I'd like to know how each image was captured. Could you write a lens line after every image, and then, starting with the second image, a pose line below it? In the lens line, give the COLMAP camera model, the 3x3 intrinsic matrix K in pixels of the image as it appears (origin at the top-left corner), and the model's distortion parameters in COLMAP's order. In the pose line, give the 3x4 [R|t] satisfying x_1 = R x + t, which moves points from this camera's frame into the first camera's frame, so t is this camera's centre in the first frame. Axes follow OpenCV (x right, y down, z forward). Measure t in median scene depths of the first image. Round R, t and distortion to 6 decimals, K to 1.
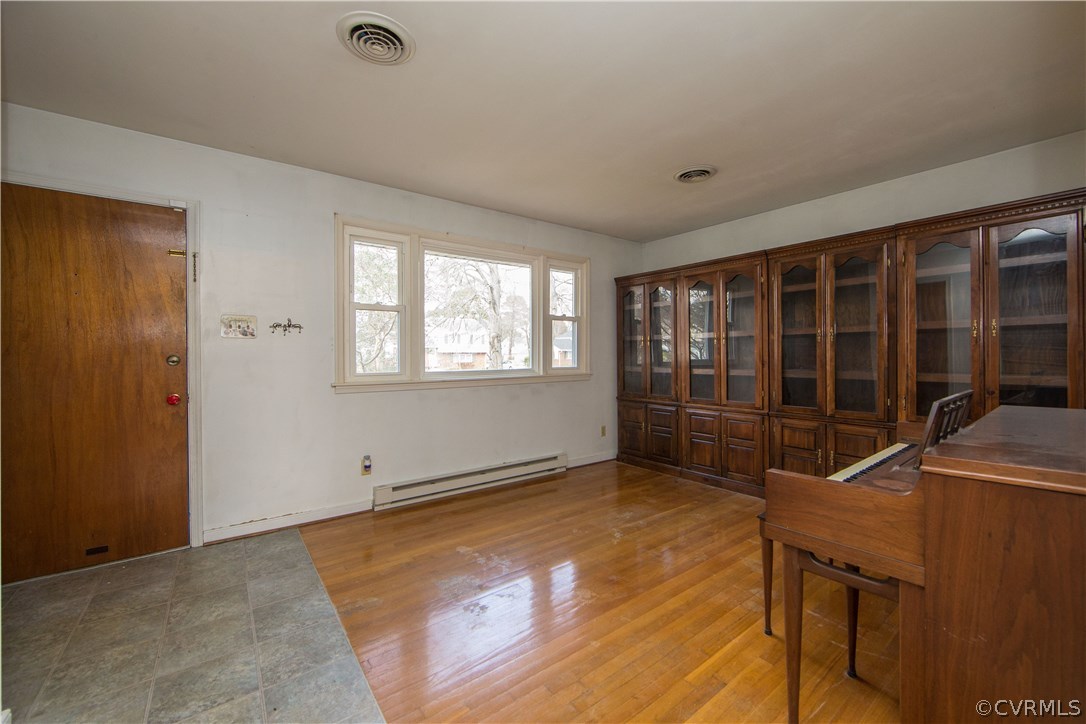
lens RADIAL K [[429.9, 0, 550.1], [0, 429.9, 358.3], [0, 0, 1]] dist [-0.011696, 0.002119]
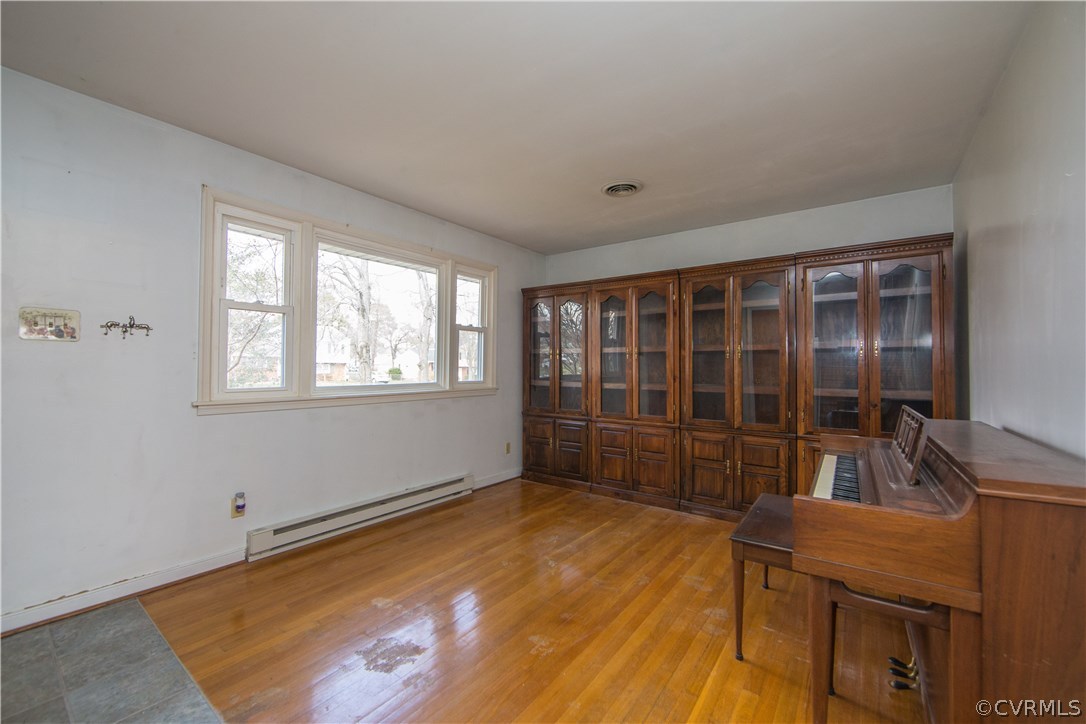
lens RADIAL K [[429.9, 0, 528.1], [0, 429.9, 361.0], [0, 0, 1]] dist [-0.011696, 0.002119]
pose [[0.966945, 0.014272, 0.254586, -0.121639], [-0.008683, 0.999696, -0.023062, -0.003166], [-0.254838, 0.020089, 0.966775, 0.099302]]
